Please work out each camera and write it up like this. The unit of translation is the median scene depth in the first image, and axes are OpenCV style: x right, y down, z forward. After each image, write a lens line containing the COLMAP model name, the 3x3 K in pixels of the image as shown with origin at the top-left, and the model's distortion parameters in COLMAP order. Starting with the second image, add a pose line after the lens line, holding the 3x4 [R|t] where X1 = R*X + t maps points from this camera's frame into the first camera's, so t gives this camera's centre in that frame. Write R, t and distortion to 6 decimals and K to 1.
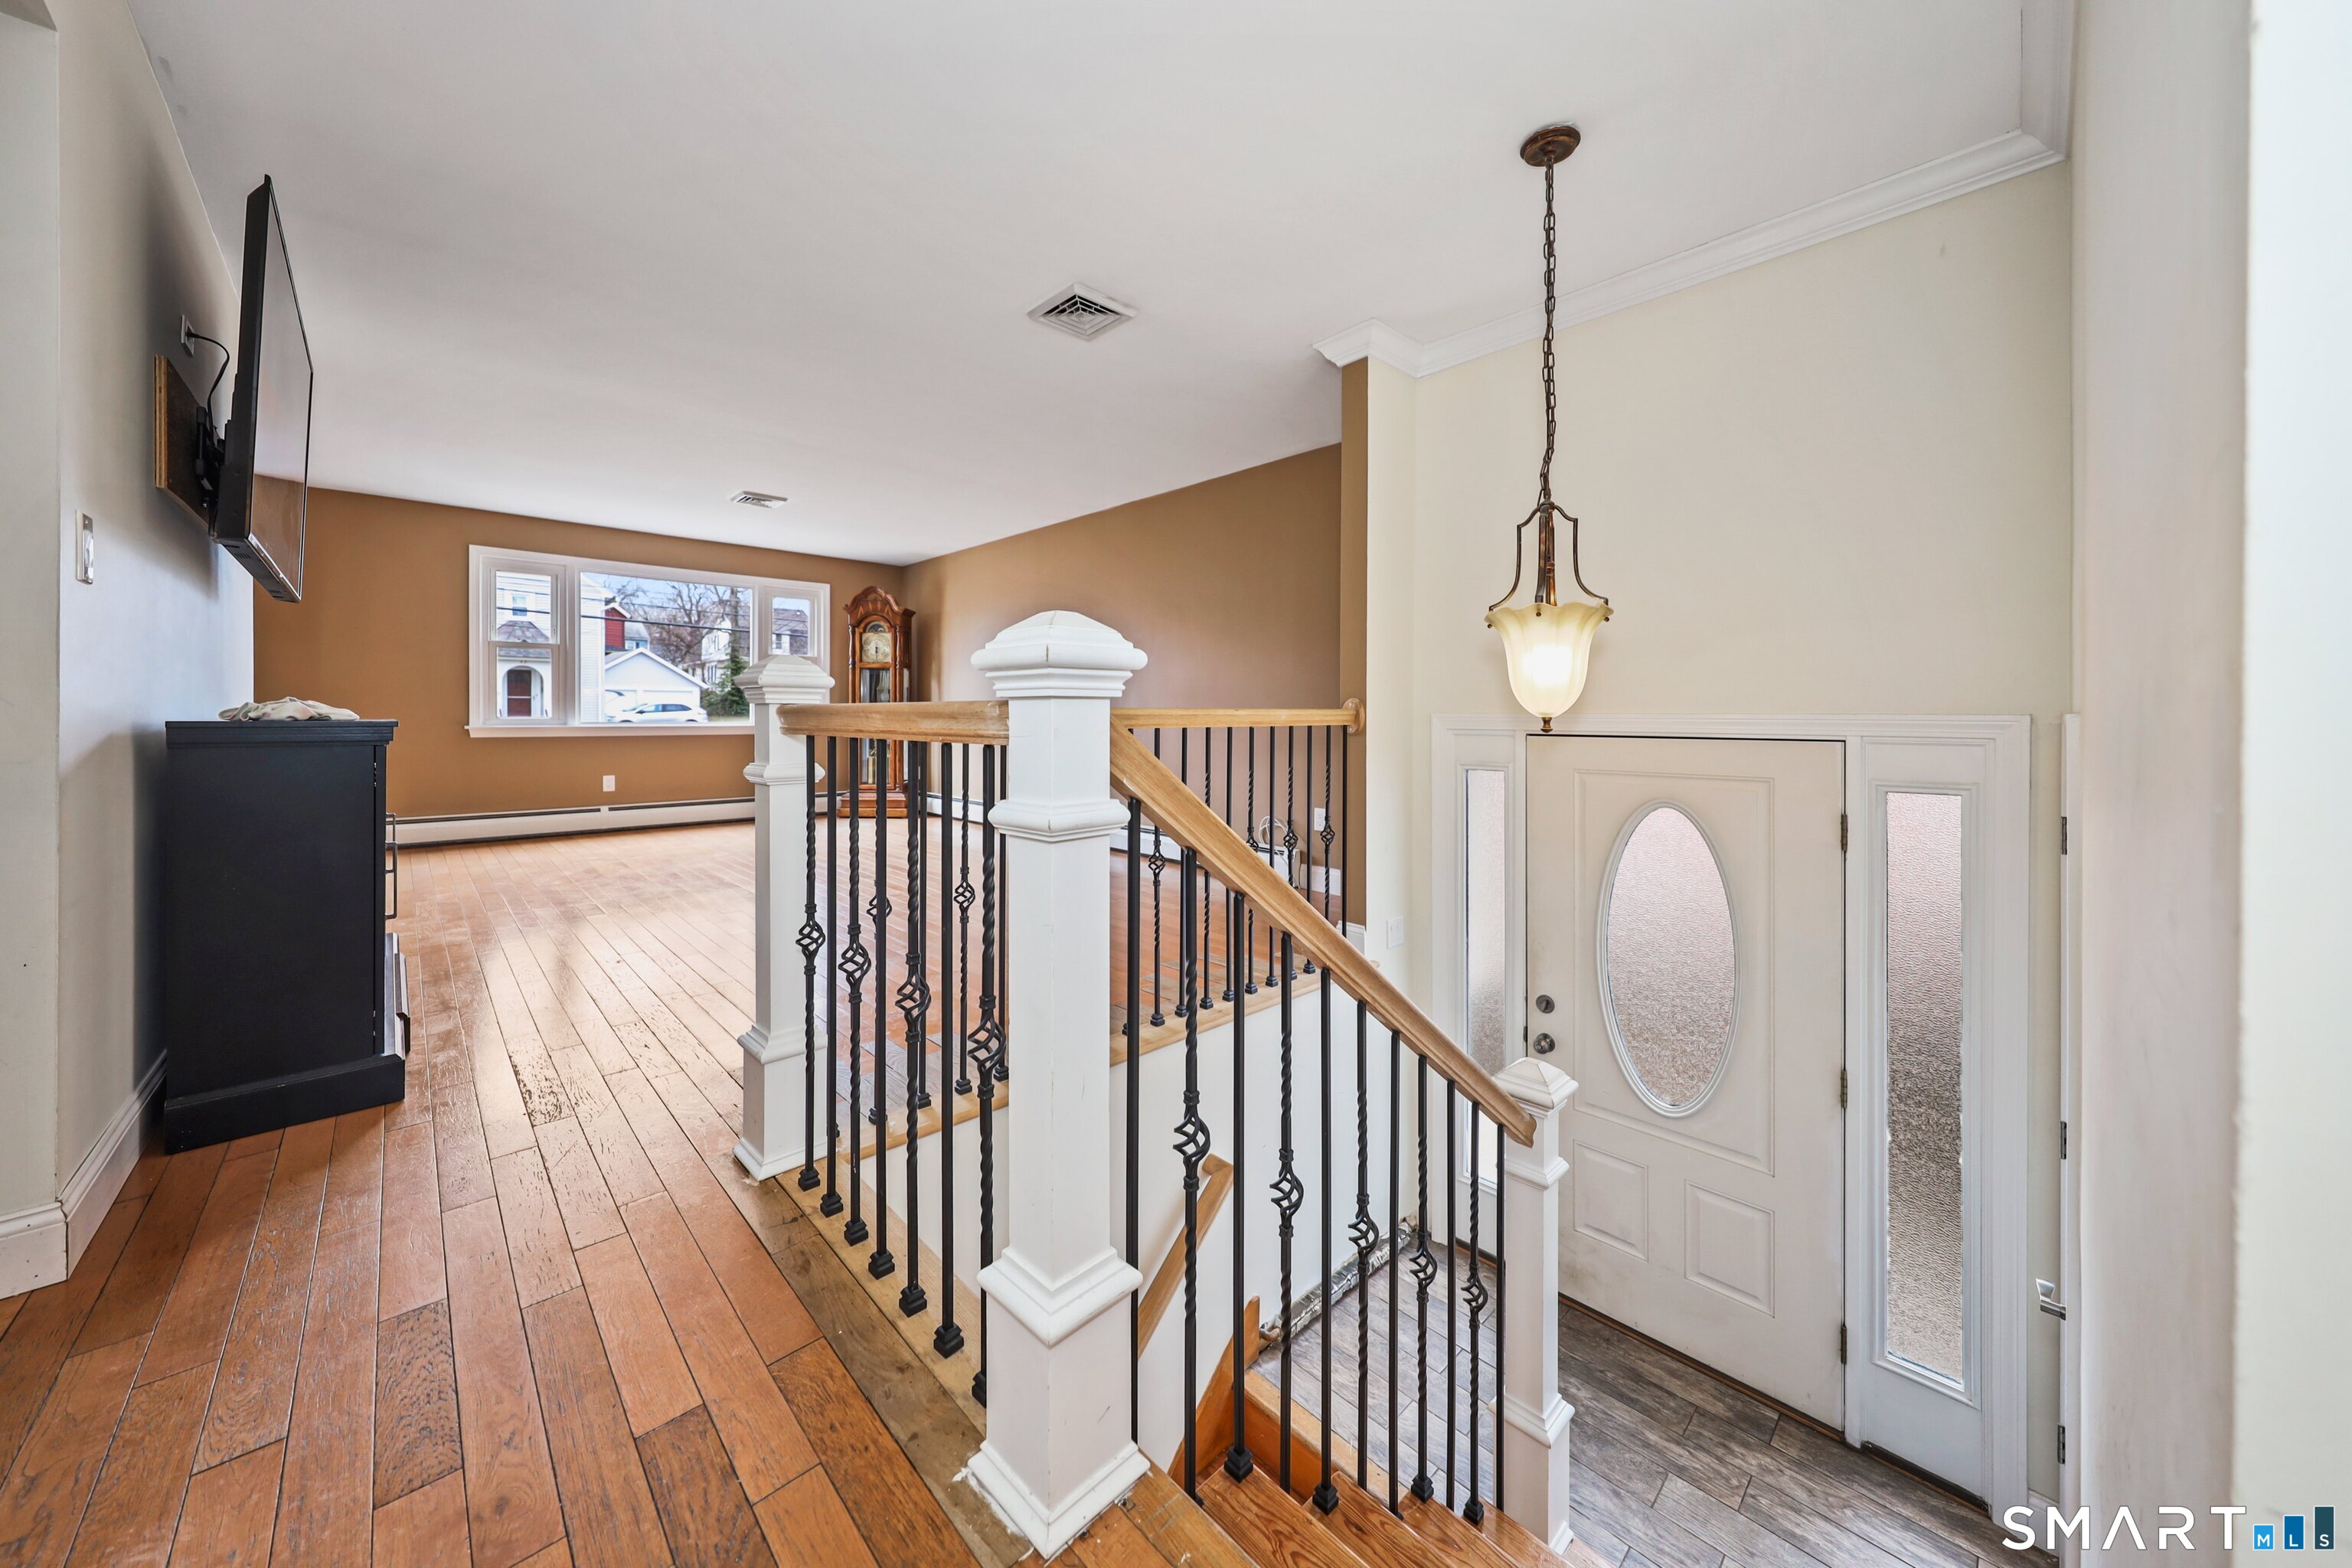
lens RADIAL K [[819.4, 0, 1163.7], [0, 819.4, 716.2], [0, 0, 1]] dist [-0.000251, 0.000029]
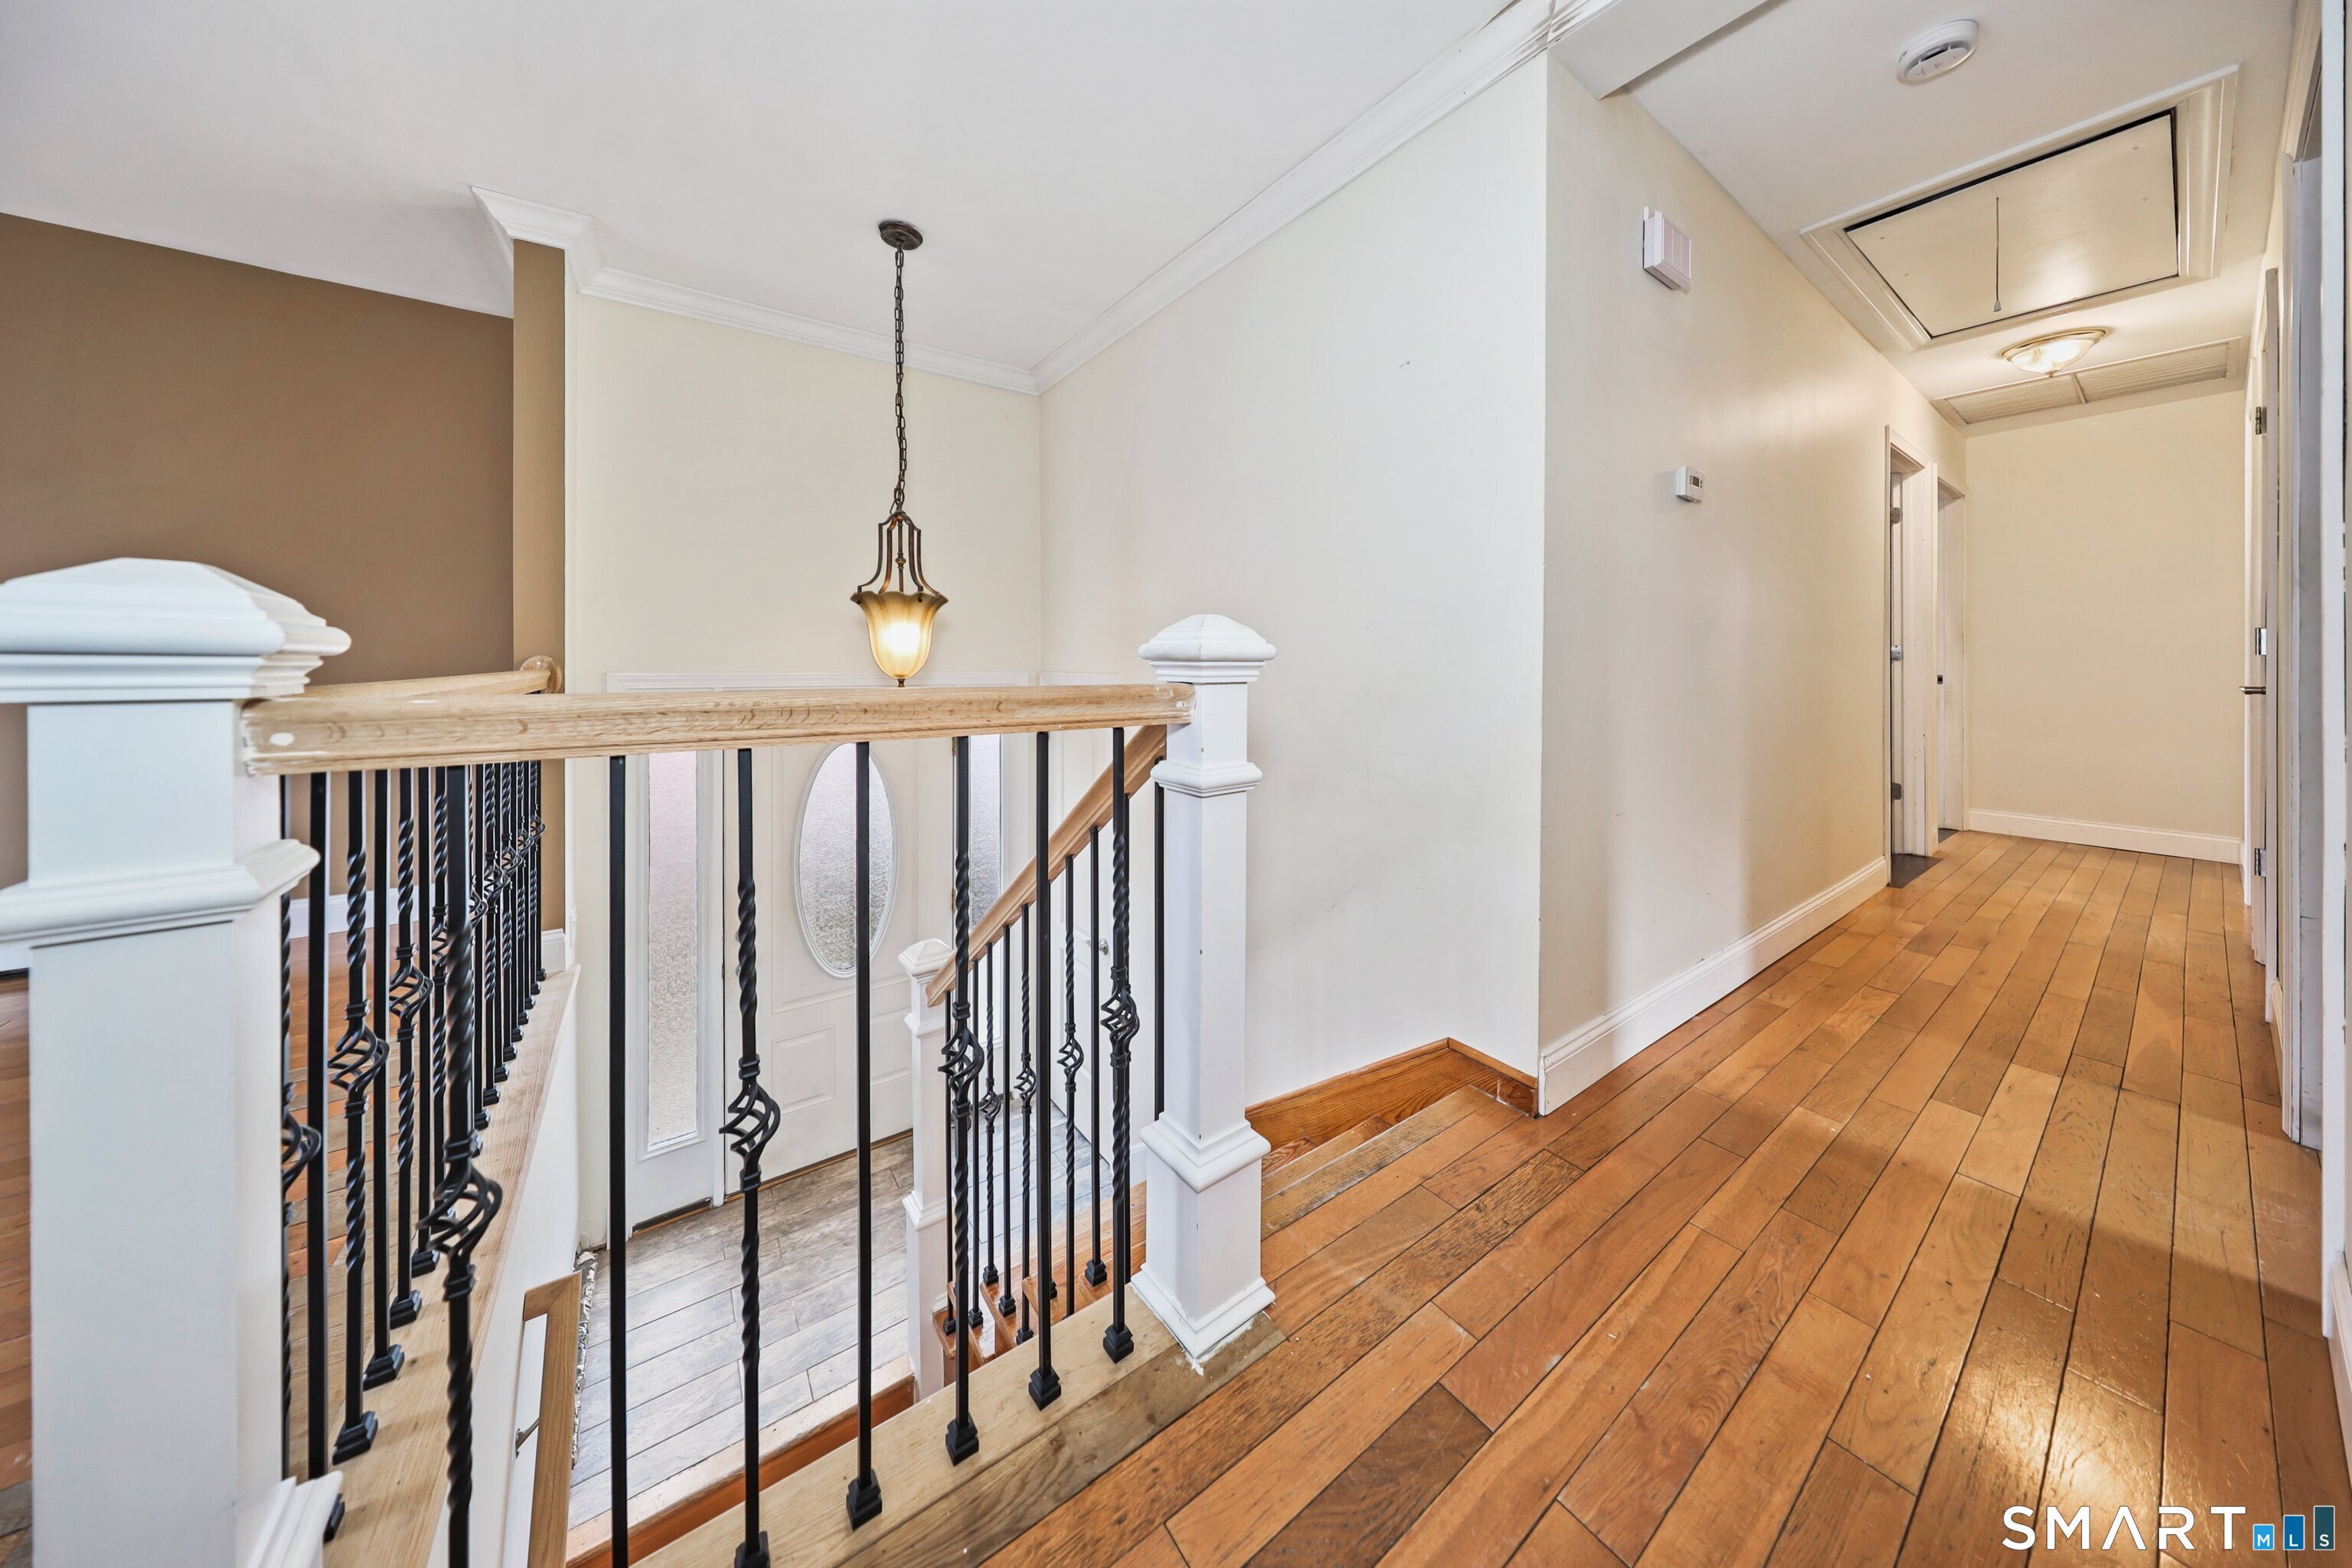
lens RADIAL K [[711.8, 0, 1170.9], [0, 711.8, 664.5], [0, 0, 1]] dist [-0.000236, 0.000053]
pose [[0.147459, -0.003467, 0.989062, -1.095898], [-0.001744, 0.999991, 0.003765, -0.049230], [-0.989067, -0.002280, 0.147452, 0.798345]]
